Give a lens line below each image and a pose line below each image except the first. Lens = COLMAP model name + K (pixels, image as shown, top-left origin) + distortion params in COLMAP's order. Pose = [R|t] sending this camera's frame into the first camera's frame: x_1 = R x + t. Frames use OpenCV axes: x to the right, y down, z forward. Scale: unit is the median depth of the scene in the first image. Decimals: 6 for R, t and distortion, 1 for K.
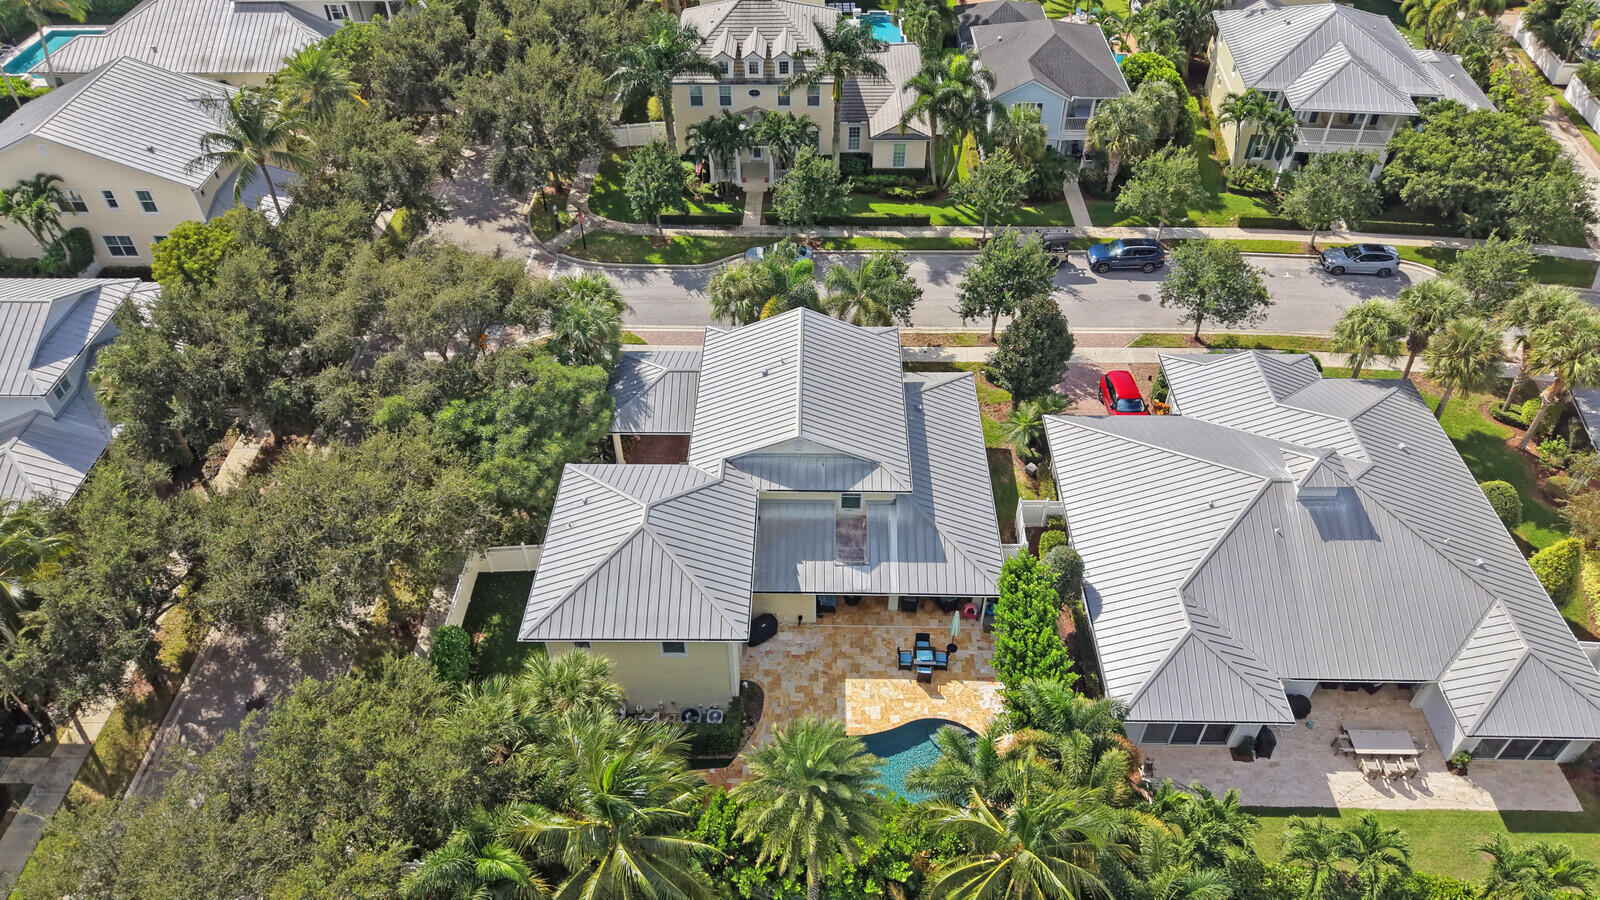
lens RADIAL K [[1060.7, 0, 803.4], [0, 1060.7, 430.4], [0, 0, 1]] dist [0.070399, -0.073245]
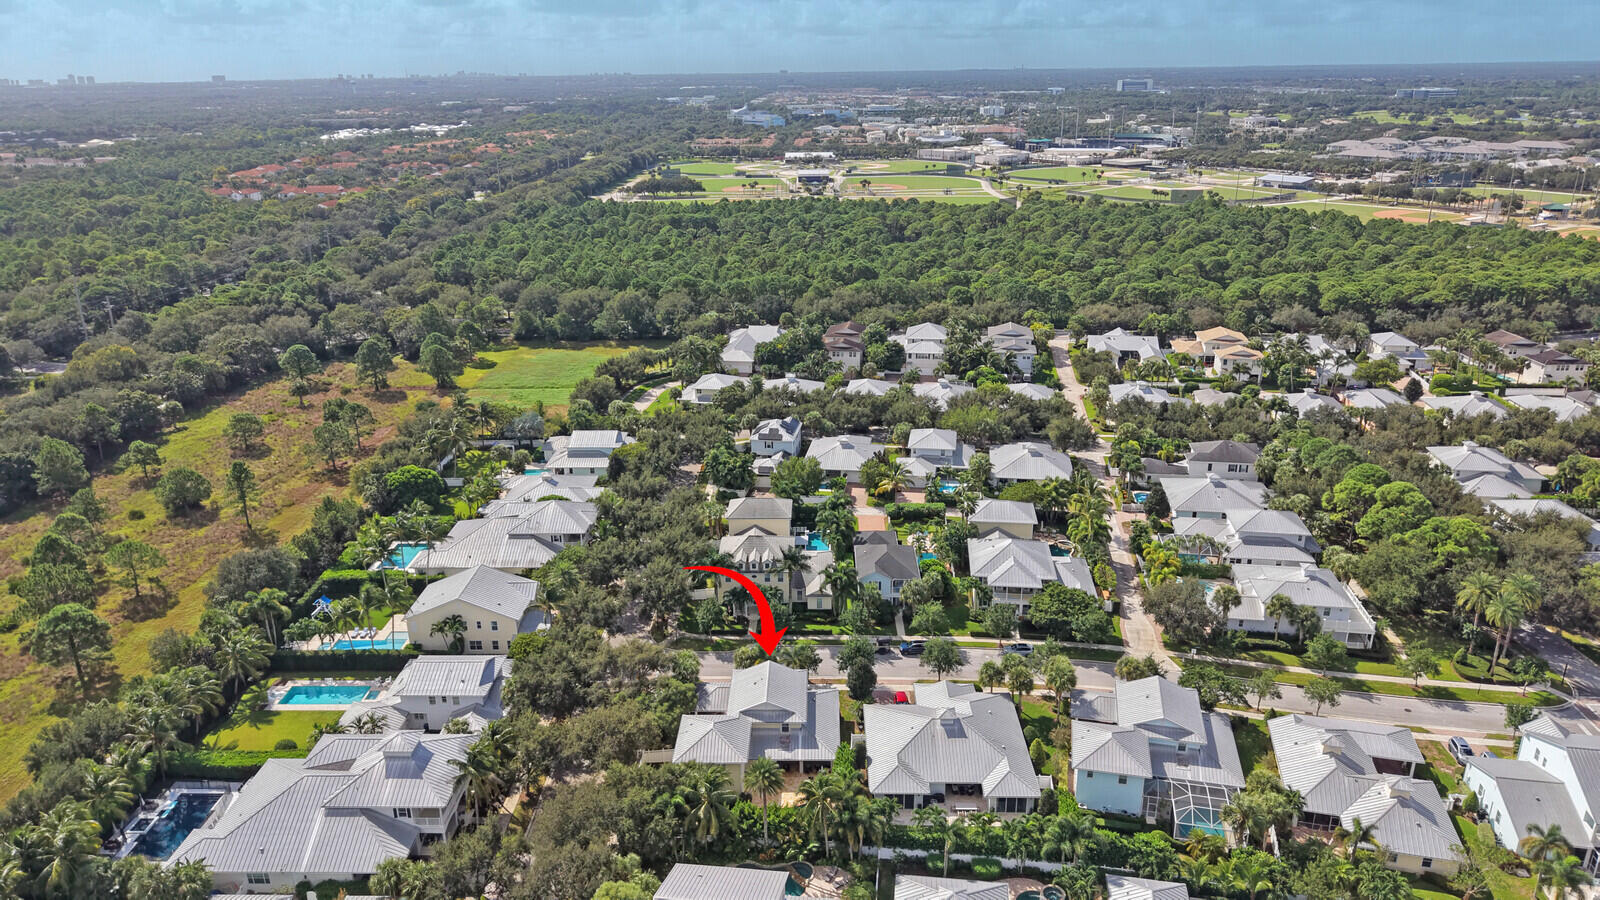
lens RADIAL K [[1060.7, 0, 803.4], [0, 1060.7, 430.4], [0, 0, 1]] dist [0.070399, -0.073245]
pose [[0.999997, -0.001562, -0.001651, 0.065149], [0.000777, 0.917507, -0.397720, 0.306334], [0.002136, 0.397718, 0.917505, -1.235141]]
